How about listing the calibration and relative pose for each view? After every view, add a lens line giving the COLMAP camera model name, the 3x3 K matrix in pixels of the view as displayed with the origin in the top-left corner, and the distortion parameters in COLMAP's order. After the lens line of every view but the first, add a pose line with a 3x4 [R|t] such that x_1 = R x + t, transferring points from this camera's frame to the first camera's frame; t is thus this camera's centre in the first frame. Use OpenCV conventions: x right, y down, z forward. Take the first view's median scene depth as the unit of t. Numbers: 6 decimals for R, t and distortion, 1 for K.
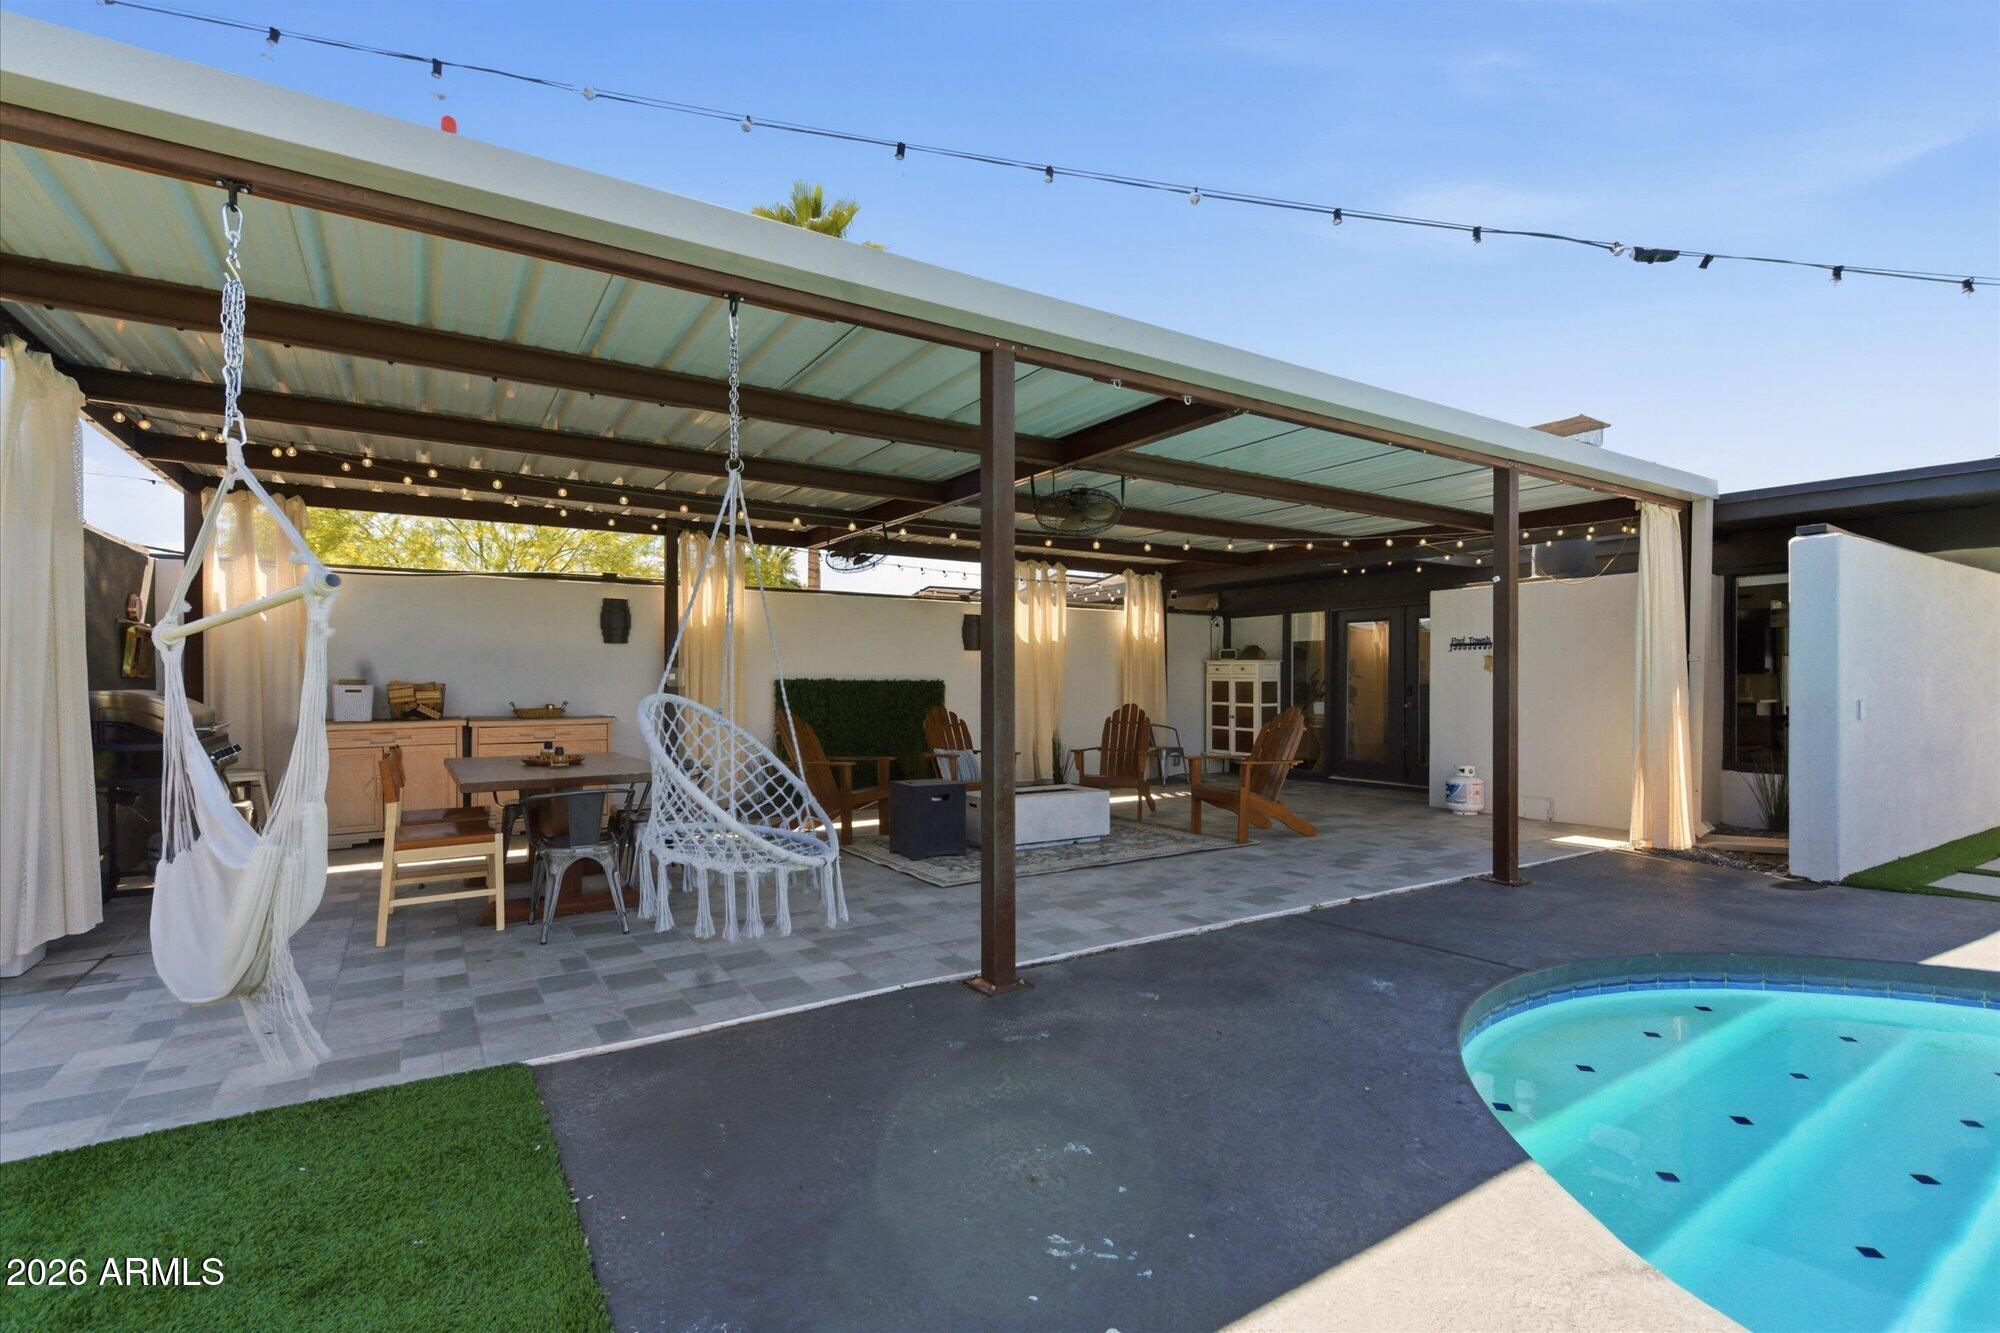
lens RADIAL K [[933.1, 0, 1004.1], [0, 933.1, 671.5], [0, 0, 1]] dist [0.000259, -0.000878]
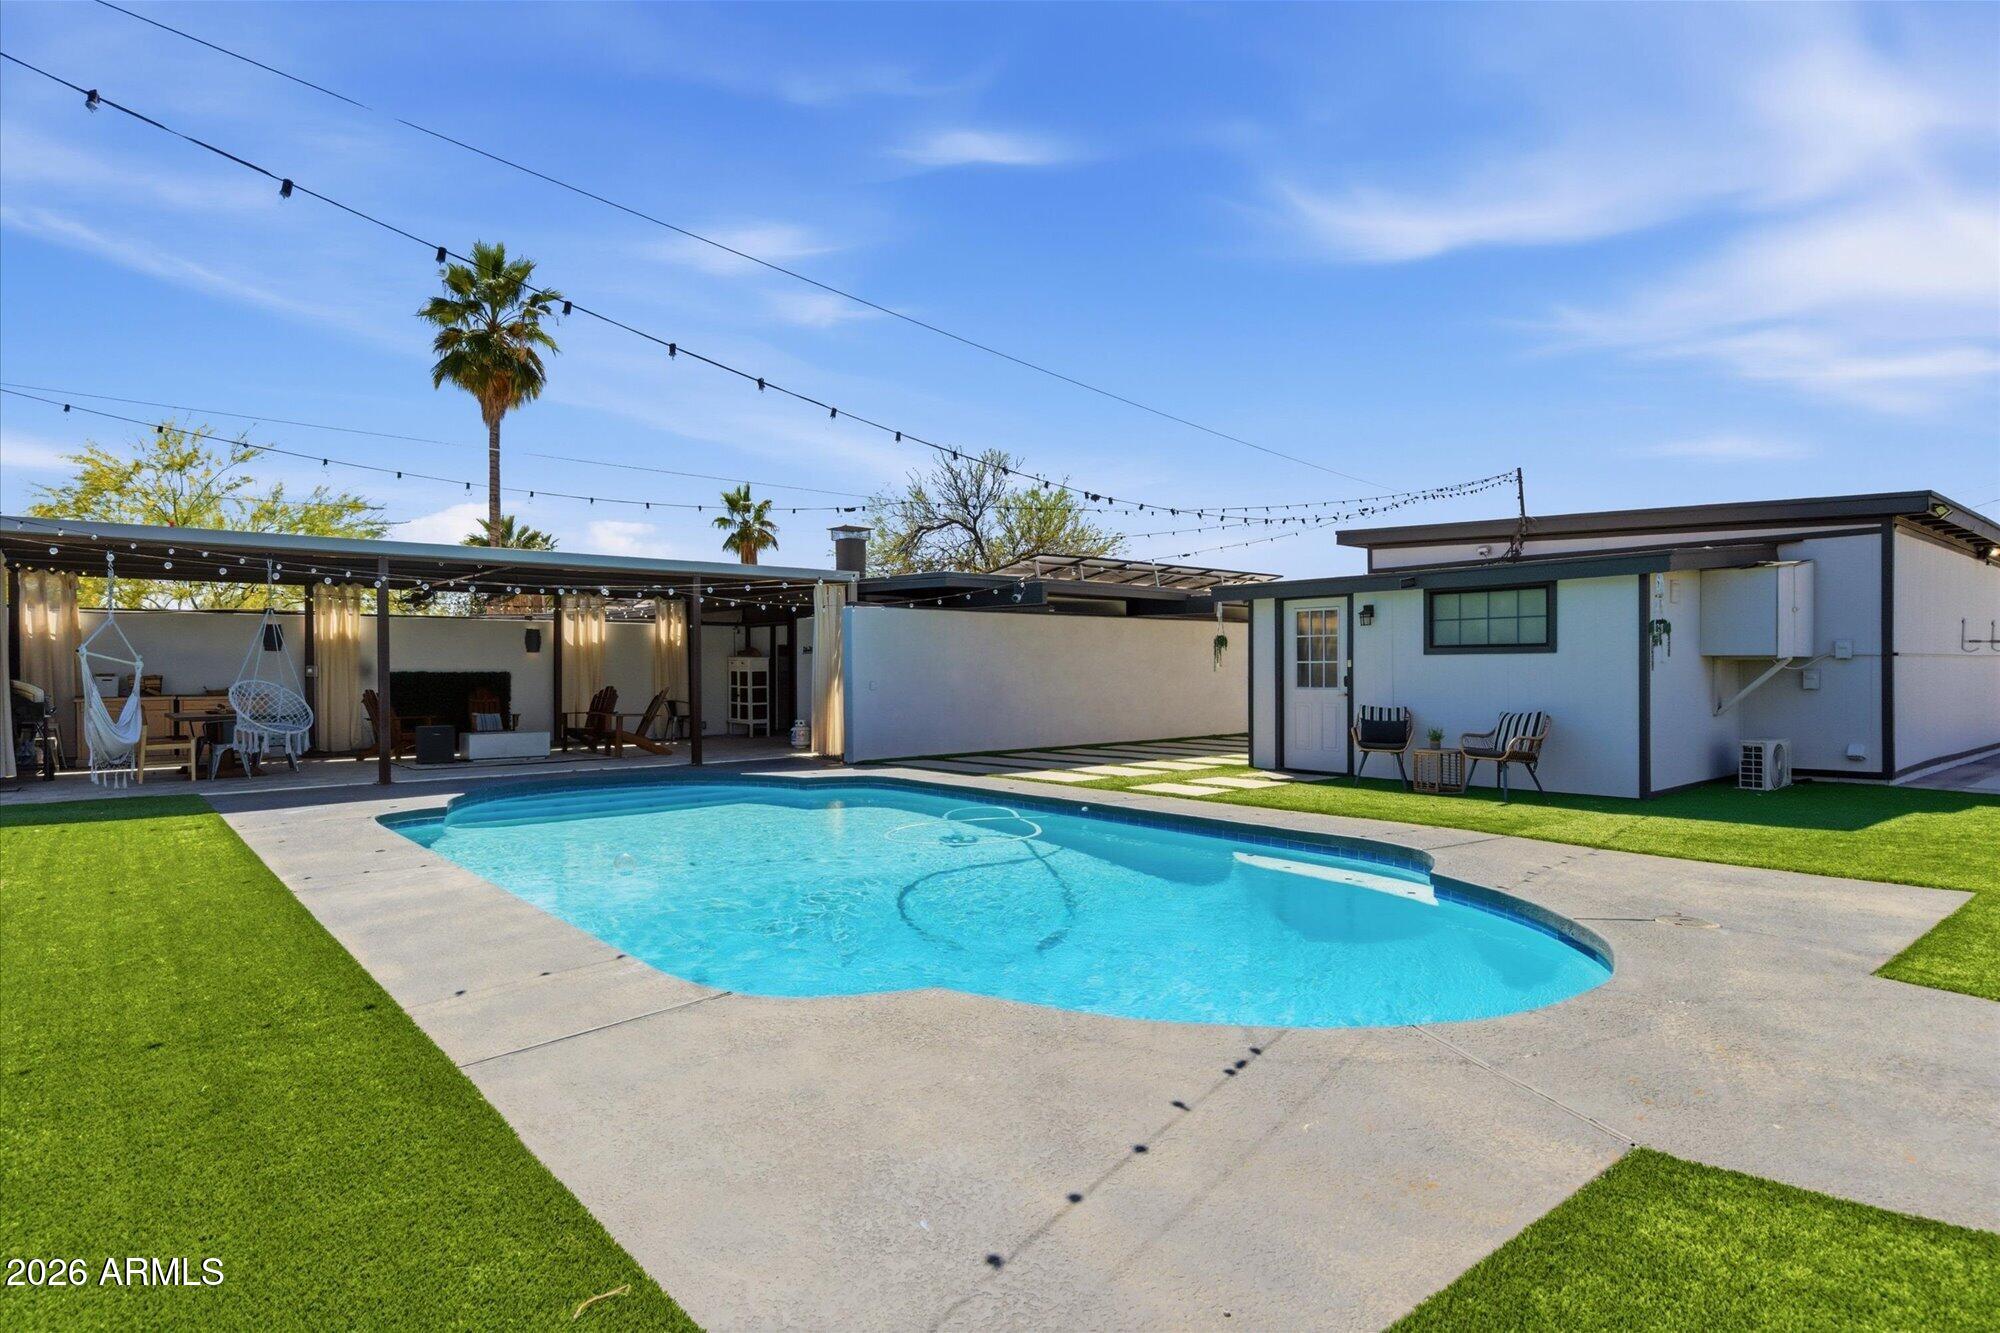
lens RADIAL K [[1092.8, 0, 1000.1], [0, 1092.8, 666.2], [0, 0, 1]] dist [0.000119, 0.000196]
pose [[0.991970, -0.003160, 0.126432, 0.452981], [0.002265, 0.999971, 0.007224, -0.009534], [-0.126451, -0.006880, 0.991949, -0.796943]]
